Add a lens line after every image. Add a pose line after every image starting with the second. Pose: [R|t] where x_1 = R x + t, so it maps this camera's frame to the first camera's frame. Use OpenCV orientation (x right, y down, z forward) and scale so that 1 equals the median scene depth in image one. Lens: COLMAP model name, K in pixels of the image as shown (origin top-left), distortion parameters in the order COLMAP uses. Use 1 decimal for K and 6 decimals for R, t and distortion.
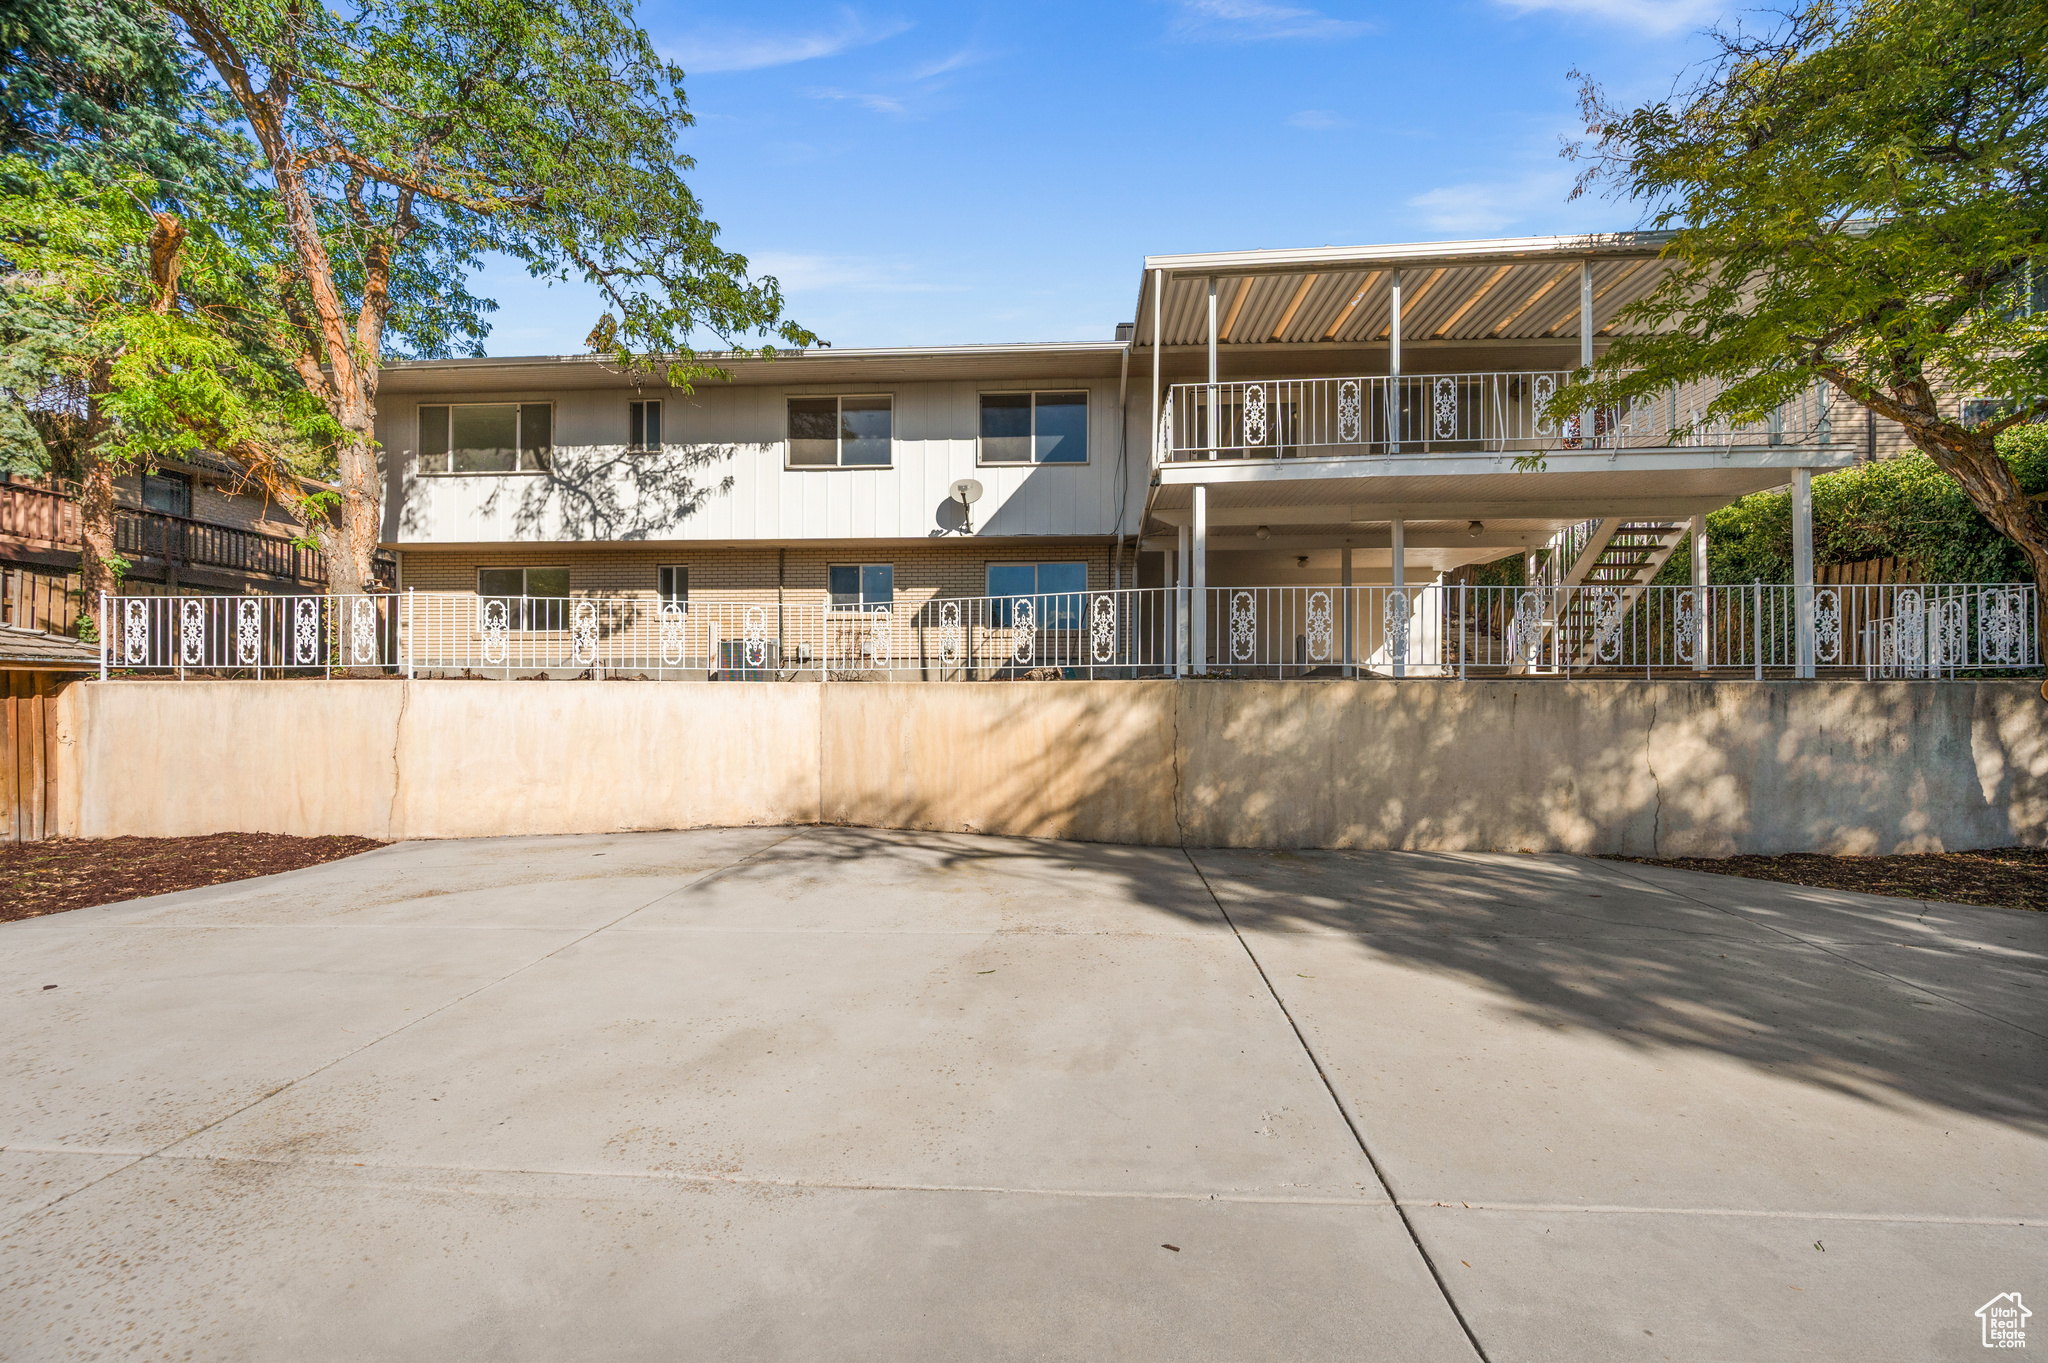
lens RADIAL K [[809.0, 0, 1021.9], [0, 809.0, 689.9], [0, 0, 1]] dist [0.000179, -0.000151]
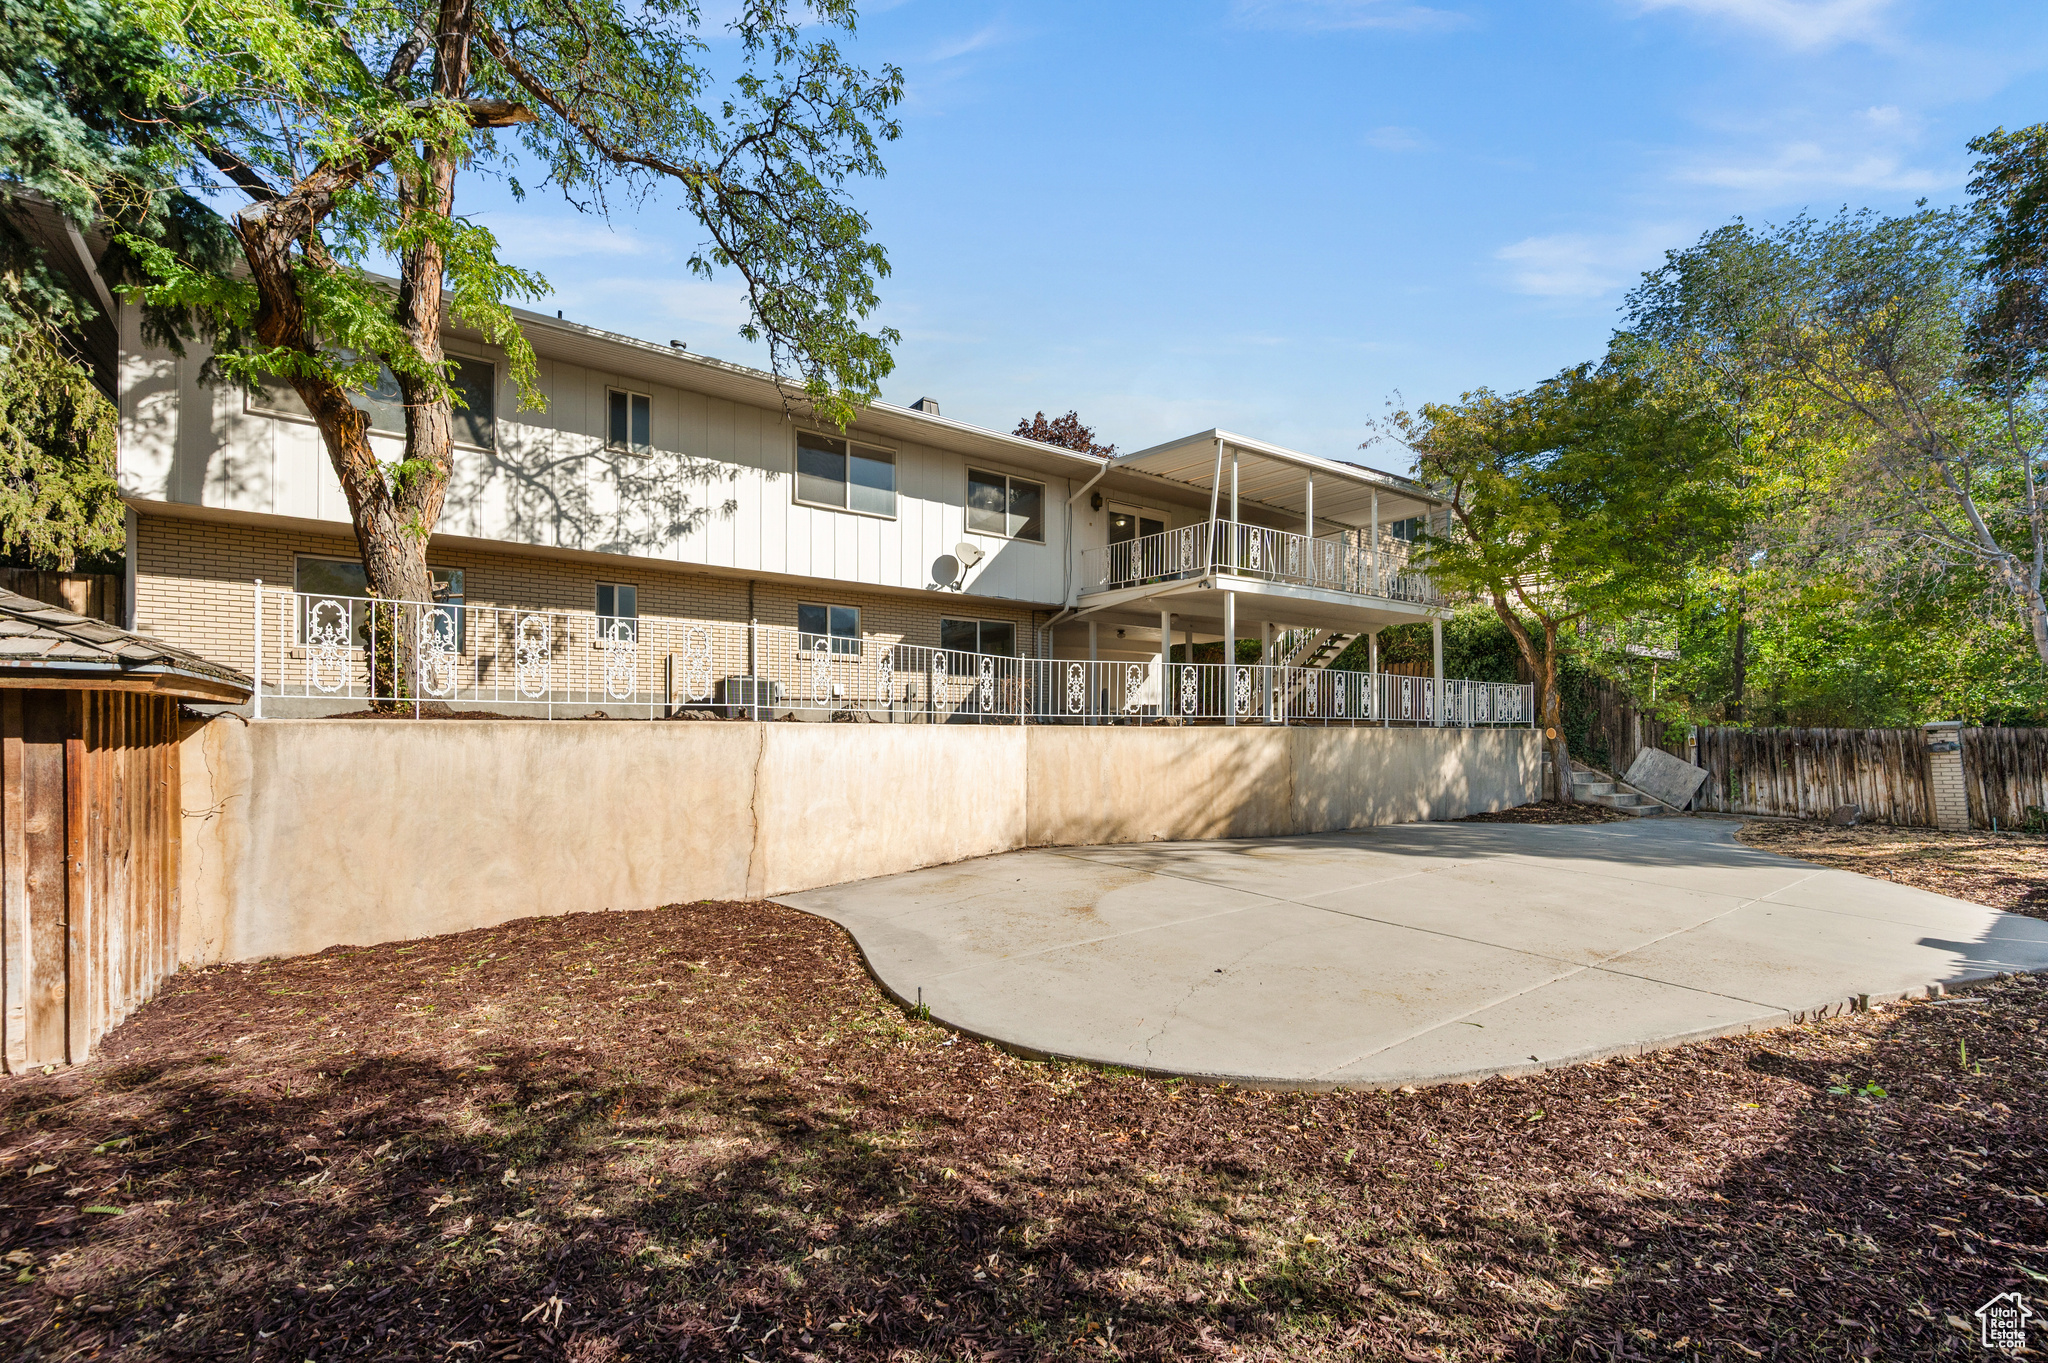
lens RADIAL K [[837.4, 0, 1020.4], [0, 837.4, 722.9], [0, 0, 1]] dist [0.000679, 0.000134]
pose [[0.772975, 0.007259, 0.634395, -0.724541], [-0.002886, 0.999964, -0.007925, -0.002954], [-0.634430, 0.004295, 0.772969, 0.056852]]
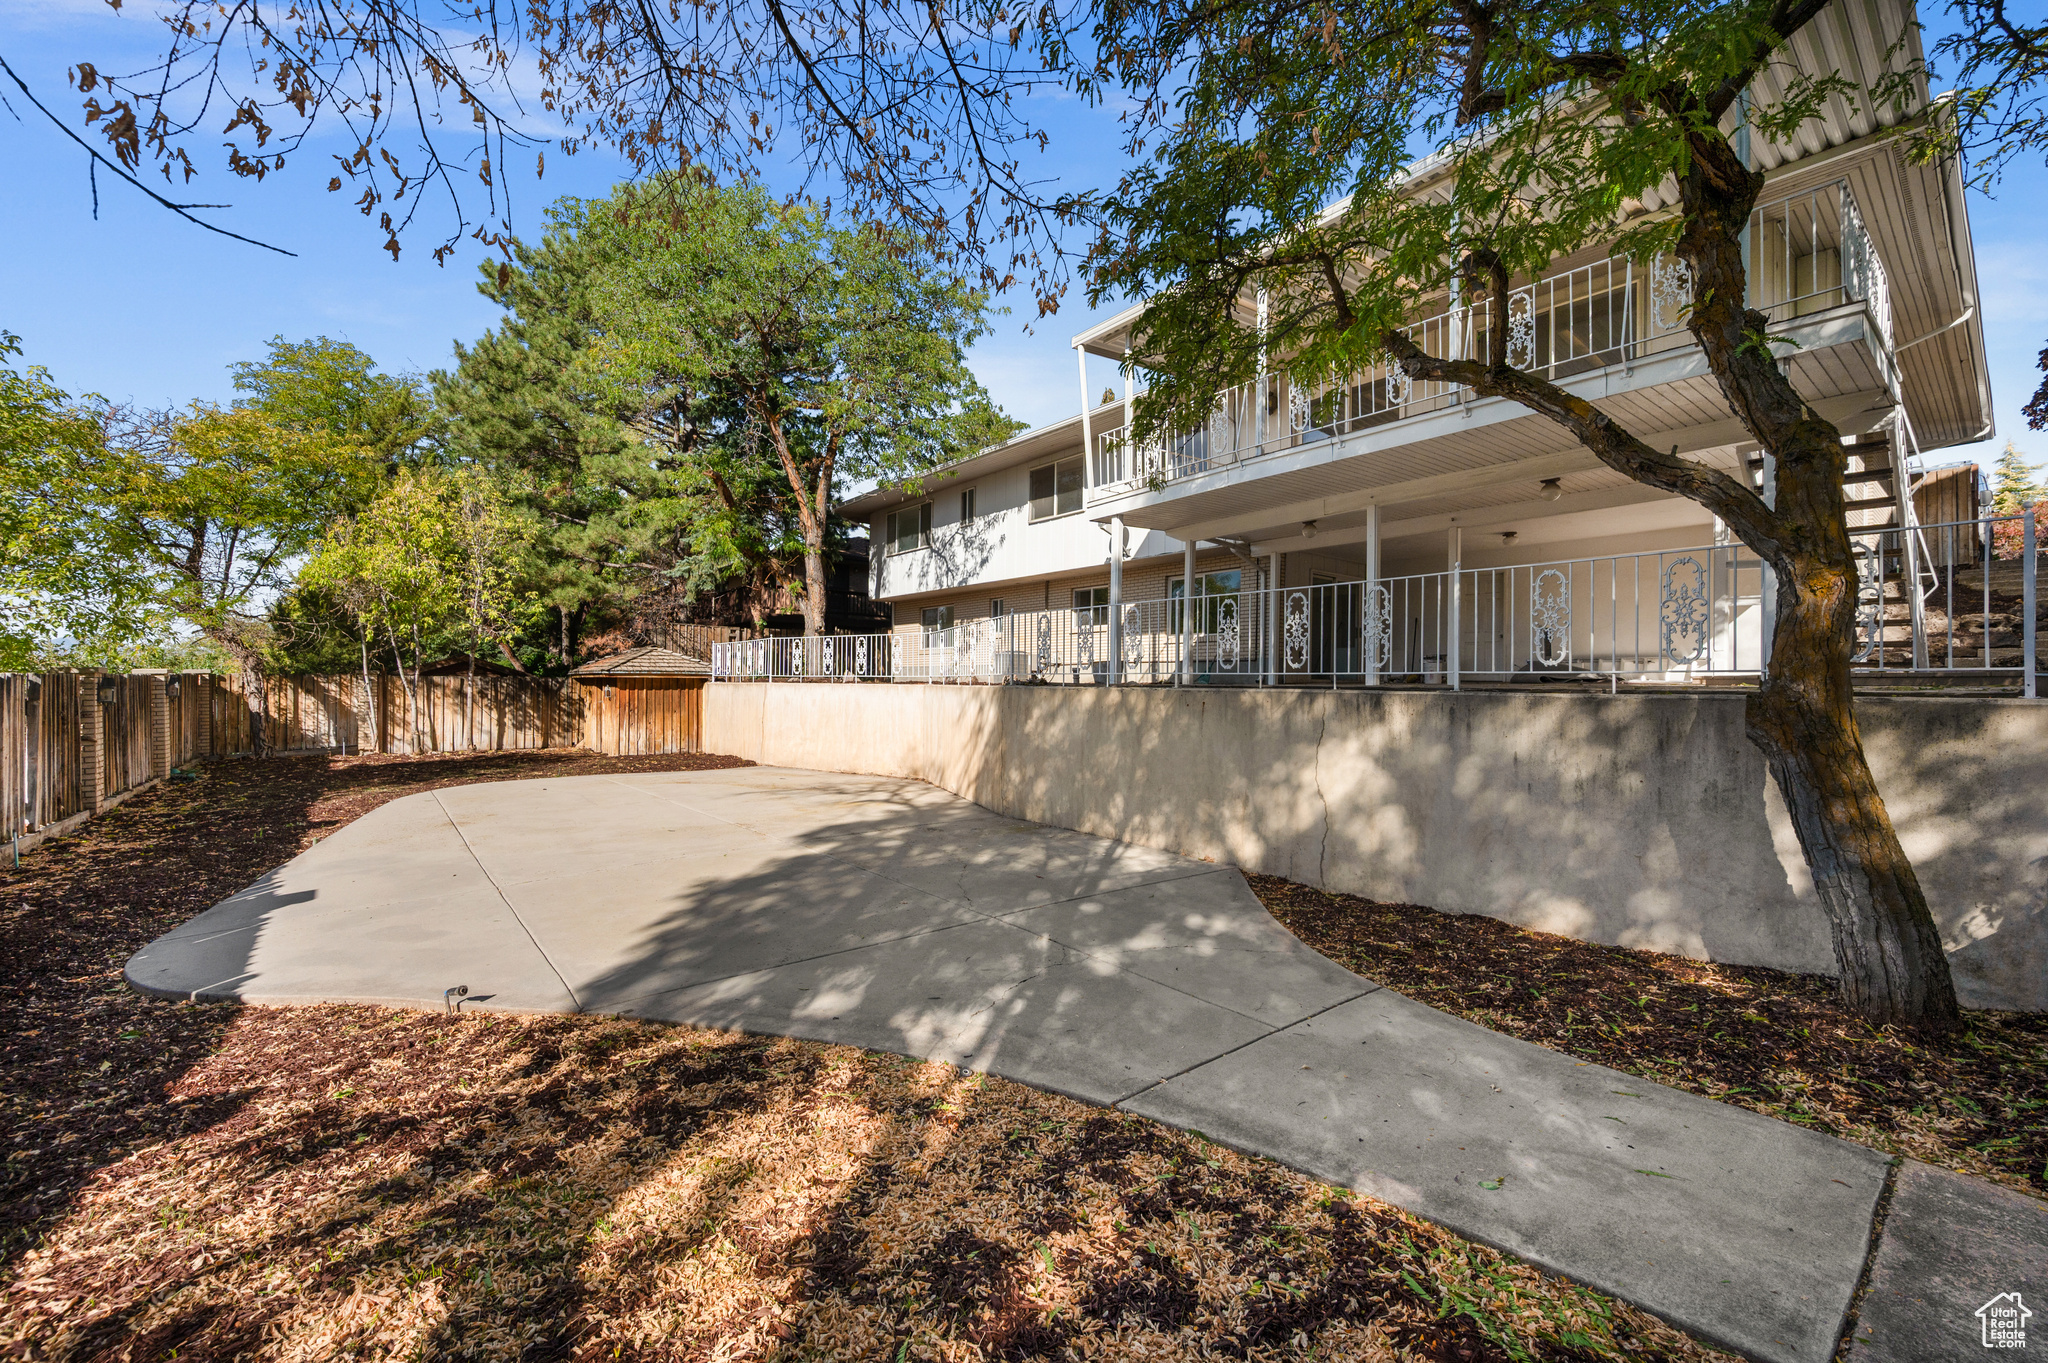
lens RADIAL K [[809.0, 0, 1021.9], [0, 809.0, 689.9], [0, 0, 1]] dist [0.000179, -0.000151]
pose [[0.677108, 0.008976, -0.735829, 0.693050], [-0.002663, 0.999949, 0.009747, -0.011130], [0.735879, -0.004641, 0.677097, 0.087239]]
